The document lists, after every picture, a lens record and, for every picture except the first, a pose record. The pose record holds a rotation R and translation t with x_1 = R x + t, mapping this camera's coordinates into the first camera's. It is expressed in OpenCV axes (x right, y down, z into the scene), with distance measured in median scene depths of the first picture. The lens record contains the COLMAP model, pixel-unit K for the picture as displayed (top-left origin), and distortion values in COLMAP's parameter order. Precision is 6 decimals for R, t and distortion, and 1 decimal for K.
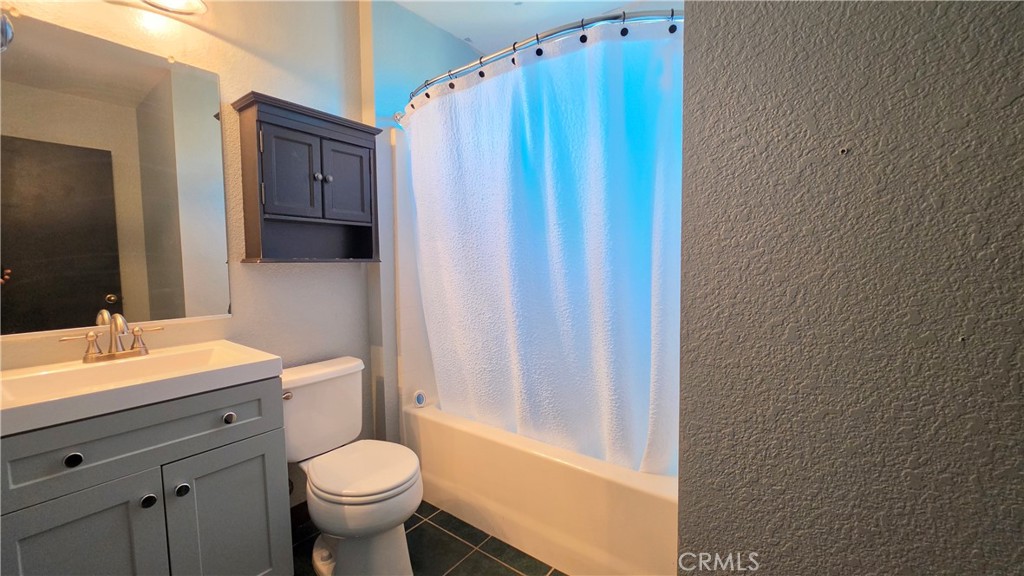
lens RADIAL K [[413.4, 0, 514.3], [0, 413.4, 287.4], [0, 0, 1]] dist [-0.004389, 0.001174]
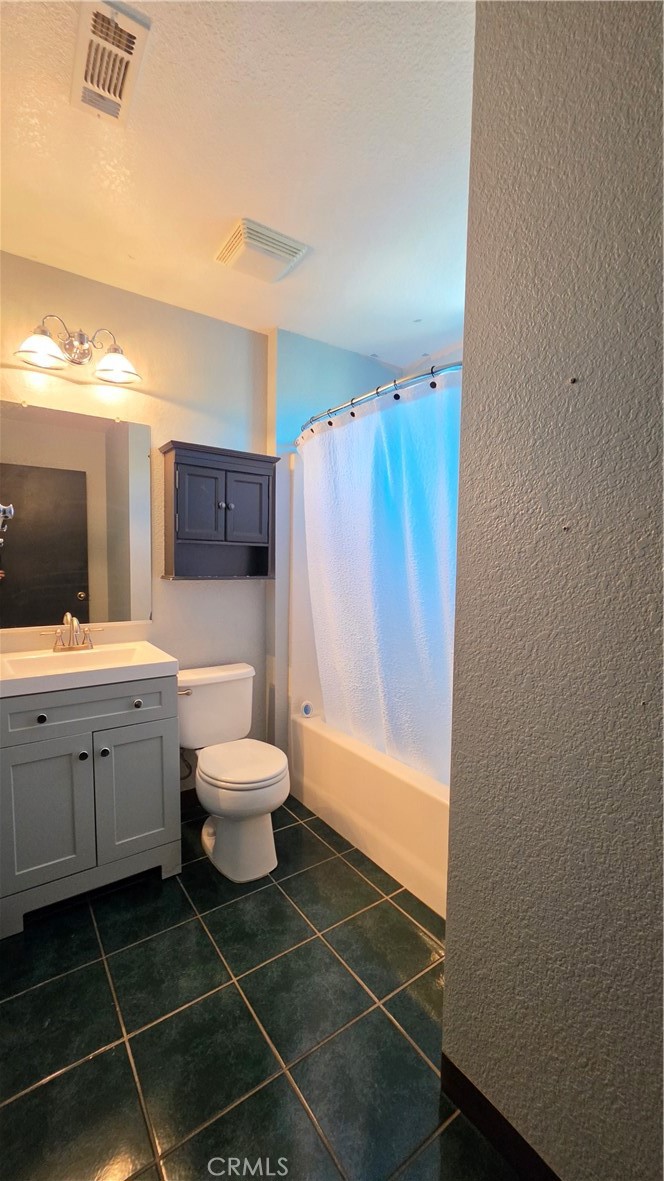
lens RADIAL K [[476.8, 0, 329.1], [0, 476.8, 592.3], [0, 0, 1]] dist [-0.004389, 0.001174]
pose [[0.952038, 0.045324, -0.302606, 0.300345], [-0.044454, 0.998964, 0.009766, -0.070904], [0.302735, 0.004154, 0.953066, -0.235058]]
